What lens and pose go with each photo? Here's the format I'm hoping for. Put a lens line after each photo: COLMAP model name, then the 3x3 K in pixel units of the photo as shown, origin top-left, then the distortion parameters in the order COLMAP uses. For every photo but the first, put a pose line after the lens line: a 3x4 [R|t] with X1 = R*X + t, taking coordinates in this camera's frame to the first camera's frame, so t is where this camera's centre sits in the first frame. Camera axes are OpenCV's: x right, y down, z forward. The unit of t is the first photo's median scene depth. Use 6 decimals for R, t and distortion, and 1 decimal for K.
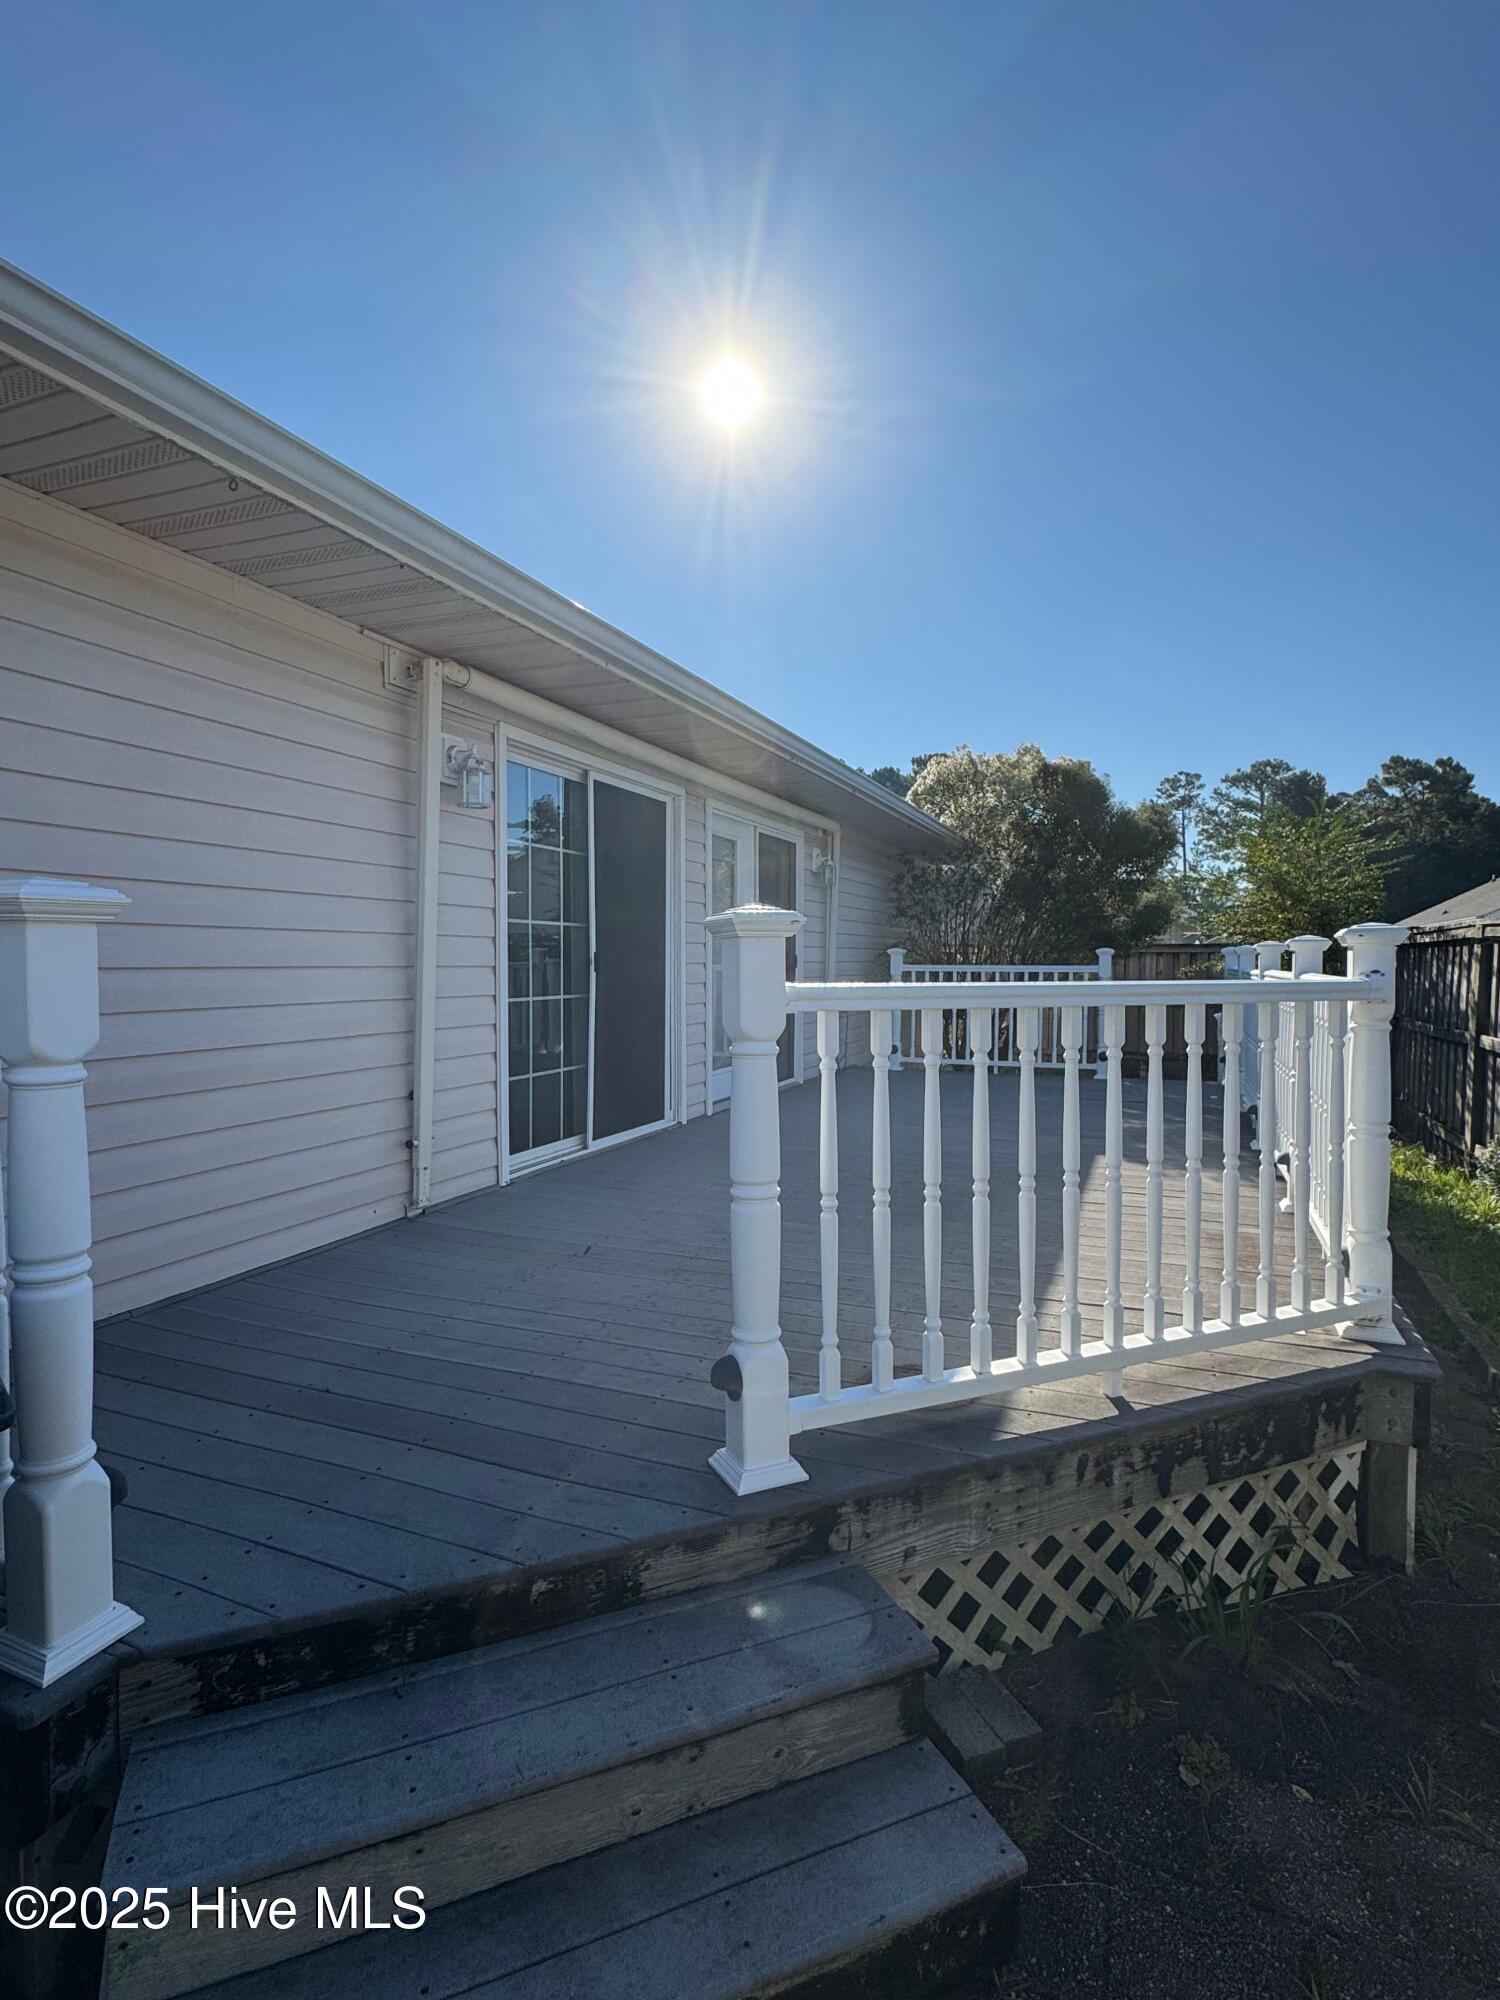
lens RADIAL K [[1008.1, 0, 745.4], [0, 1008.1, 989.7], [0, 0, 1]] dist [0.003598, 0.000062]
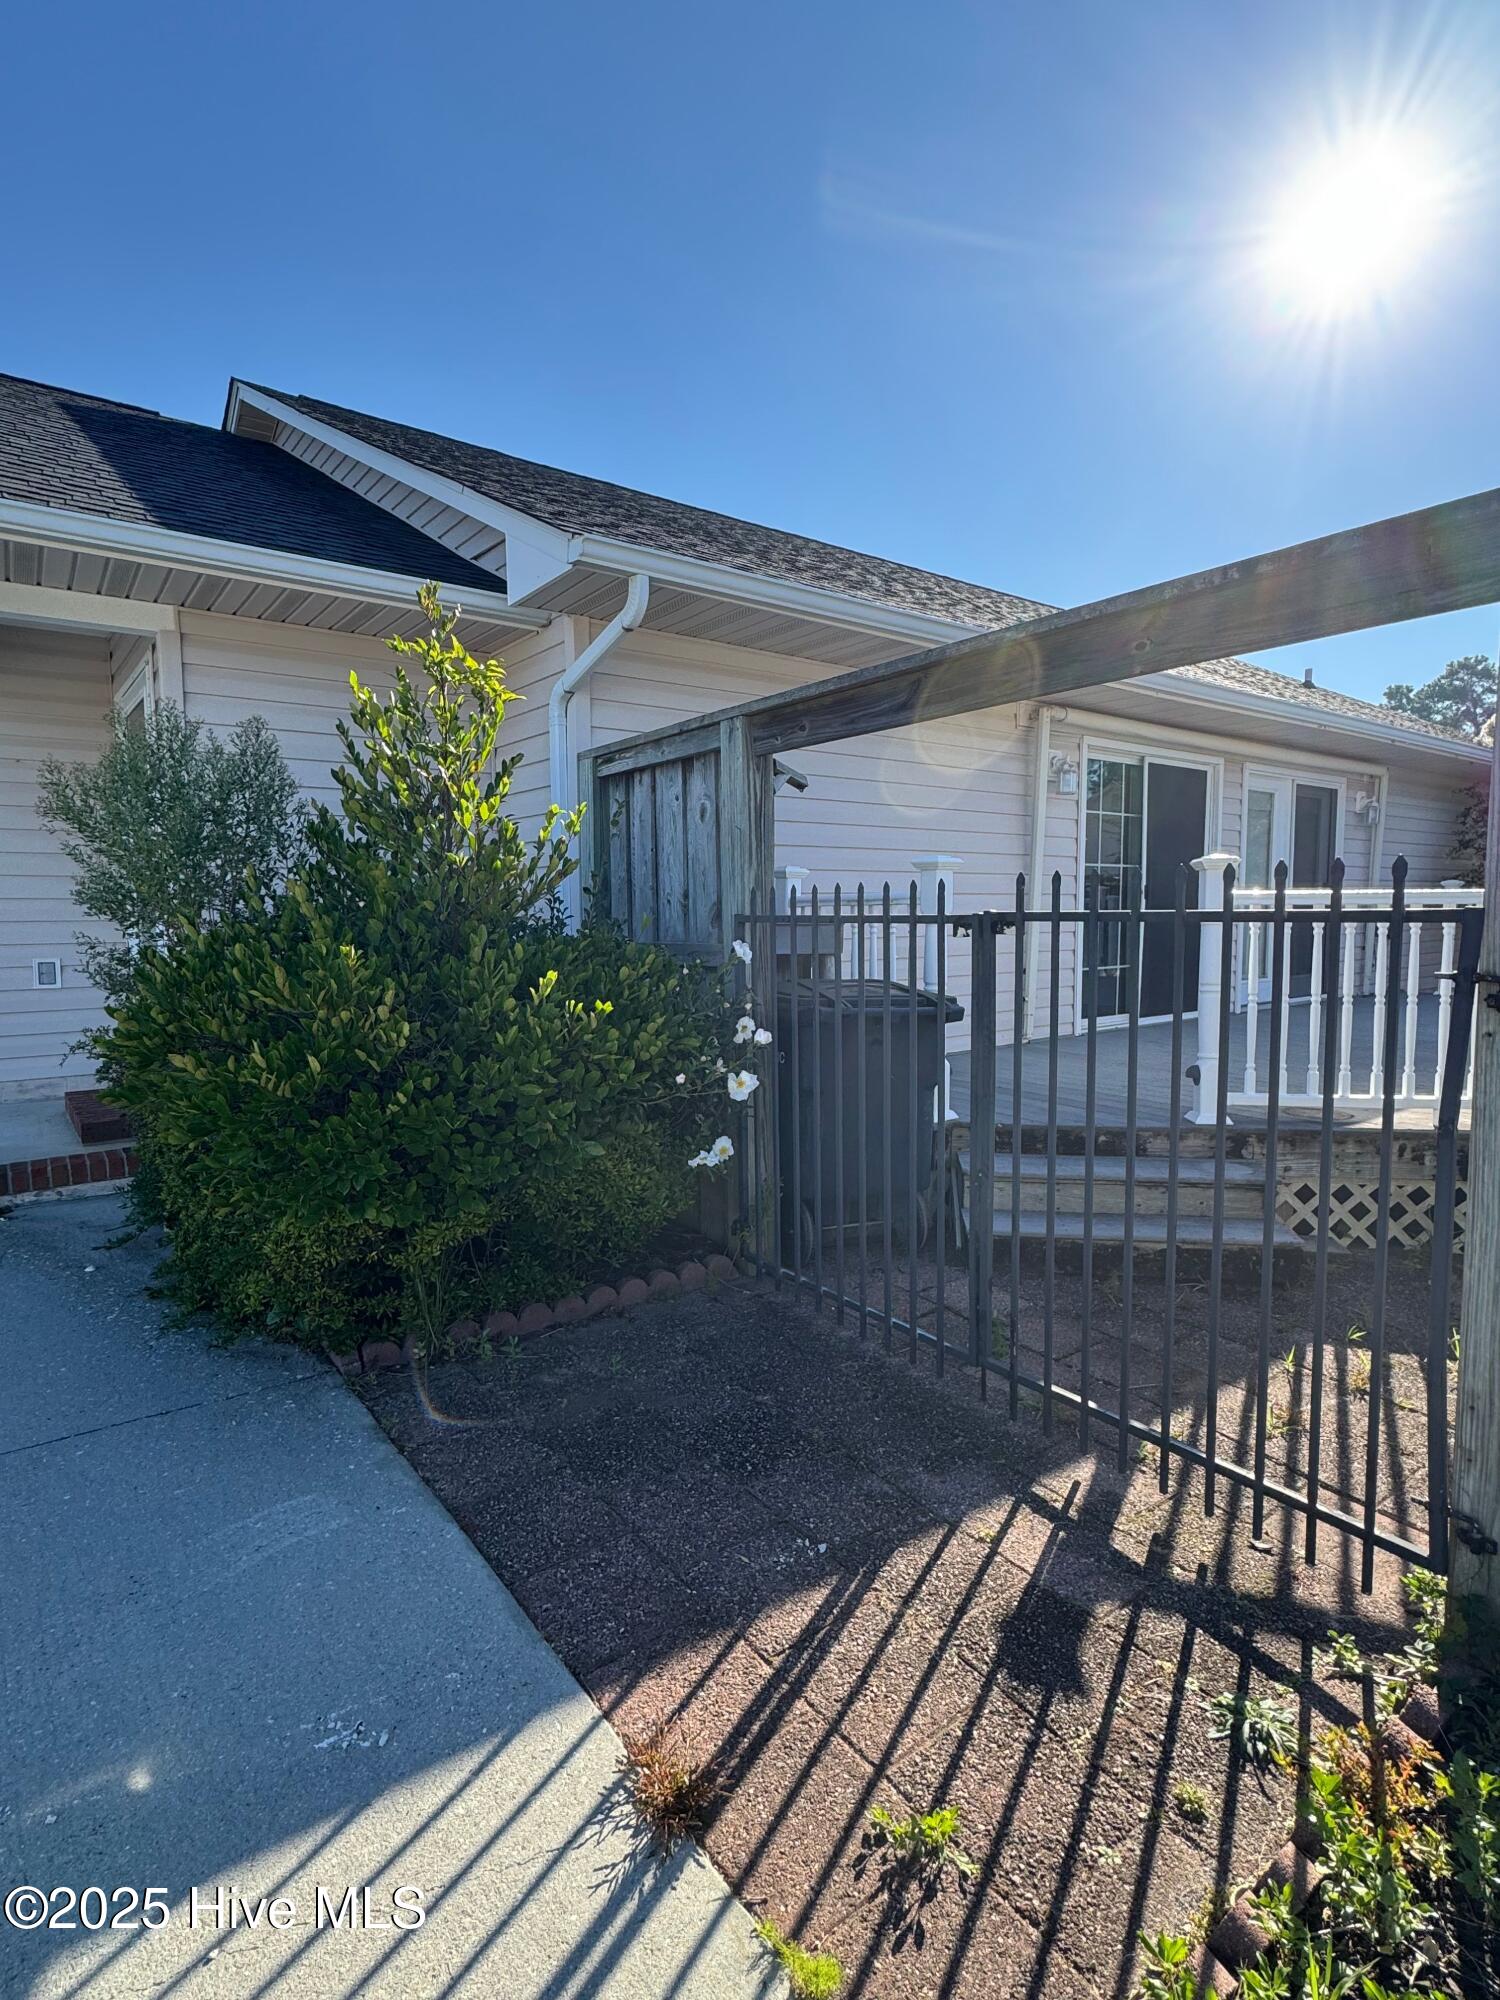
lens RADIAL K [[1008.1, 0, 759.1], [0, 1008.1, 1007.1], [0, 0, 1]] dist [0.003598, 0.000062]
pose [[0.865763, 0.042059, -0.498683, 0.102142], [-0.006620, 0.997337, 0.072623, 0.036838], [0.500410, -0.059573, 0.863737, -0.546000]]
